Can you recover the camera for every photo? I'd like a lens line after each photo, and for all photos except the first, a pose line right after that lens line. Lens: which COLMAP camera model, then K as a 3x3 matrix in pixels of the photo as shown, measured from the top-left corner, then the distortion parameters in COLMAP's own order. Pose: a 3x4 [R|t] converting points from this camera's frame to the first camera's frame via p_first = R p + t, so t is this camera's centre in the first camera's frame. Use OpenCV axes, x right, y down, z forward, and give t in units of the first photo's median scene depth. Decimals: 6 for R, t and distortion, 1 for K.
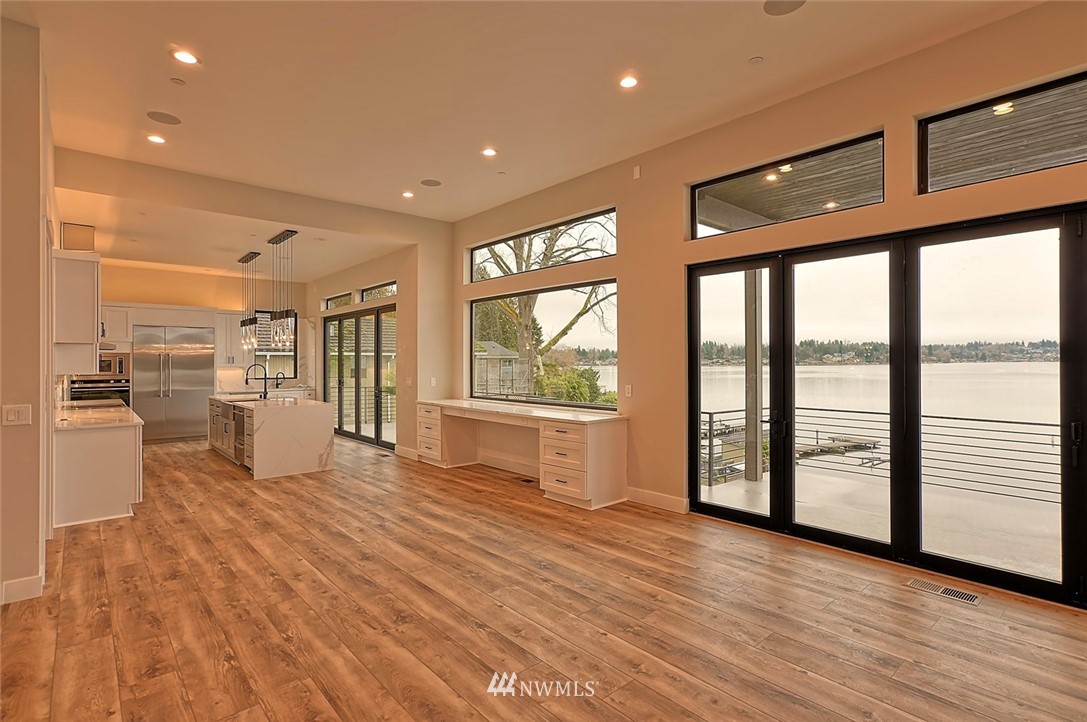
lens RADIAL K [[524.2, 0, 543.5], [0, 524.2, 361.0], [0, 0, 1]] dist [-0.001874, 0.007559]
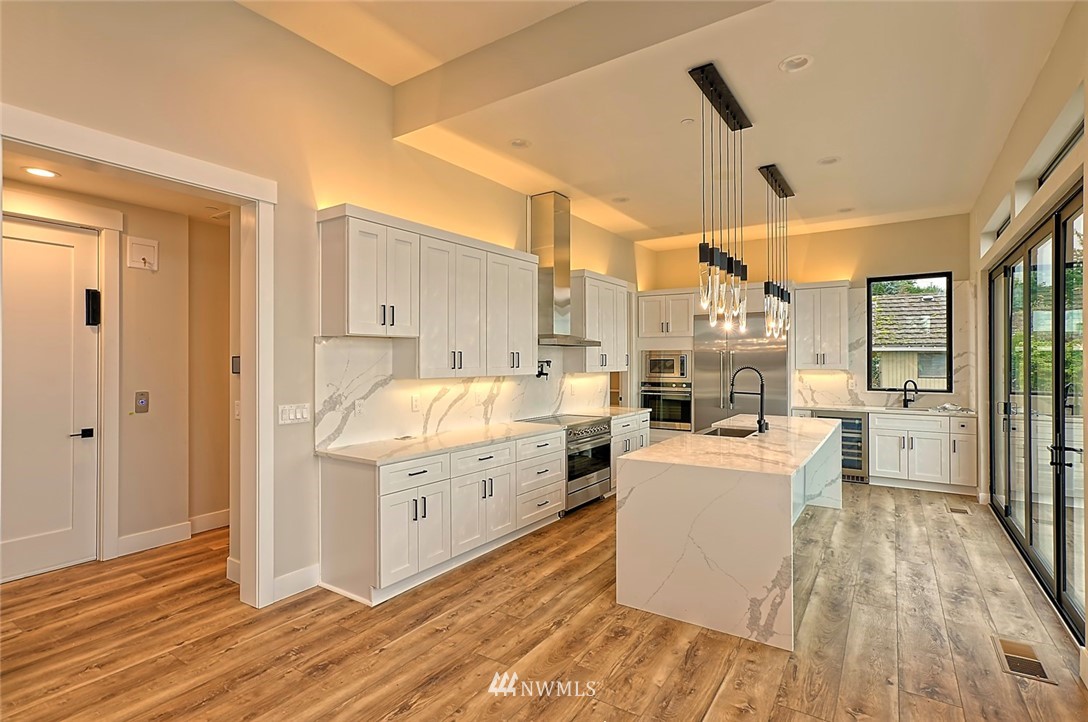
lens RADIAL K [[524.5, 0, 539.6], [0, 524.5, 363.0], [0, 0, 1]] dist [-0.022361, 0.016942]
pose [[0.254801, 0.004170, -0.966985, -0.163289], [0.002434, 0.999985, 0.004954, -0.001948], [0.966991, -0.003616, 0.254787, 1.353908]]
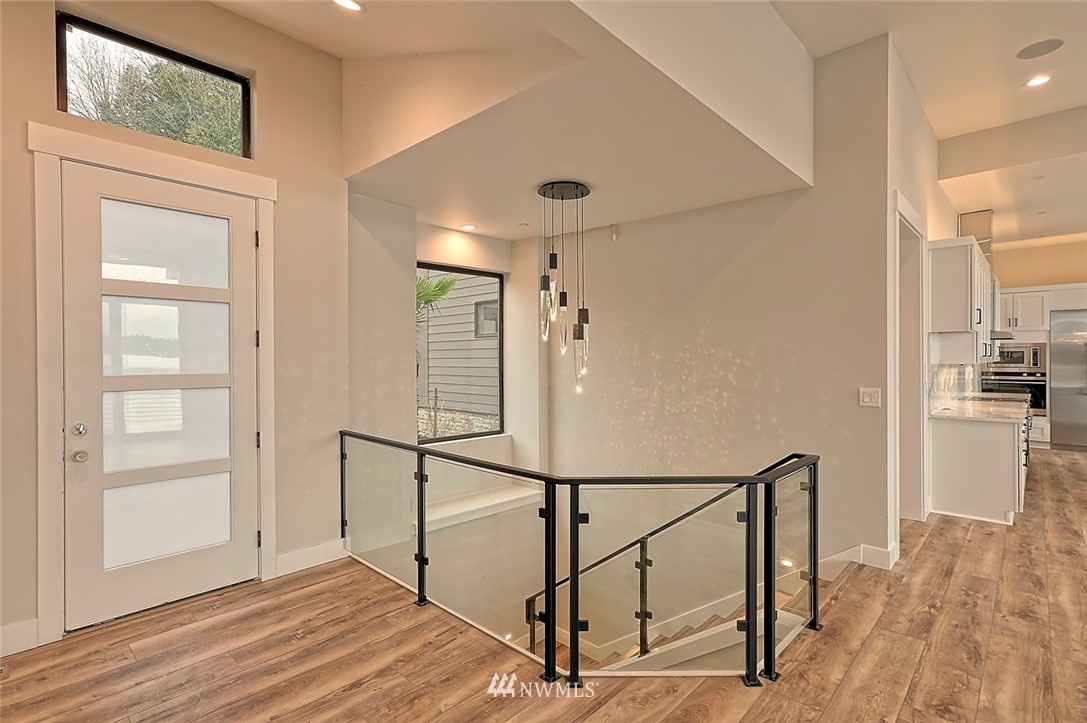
lens RADIAL K [[524.2, 0, 543.5], [0, 524.2, 361.5], [0, 0, 1]] dist [-0.001874, 0.007559]
pose [[0.096611, 0.007123, -0.995297, 0.023396], [0.004932, 0.999959, 0.007636, 0.012235], [0.995310, -0.005647, 0.096572, 0.178771]]
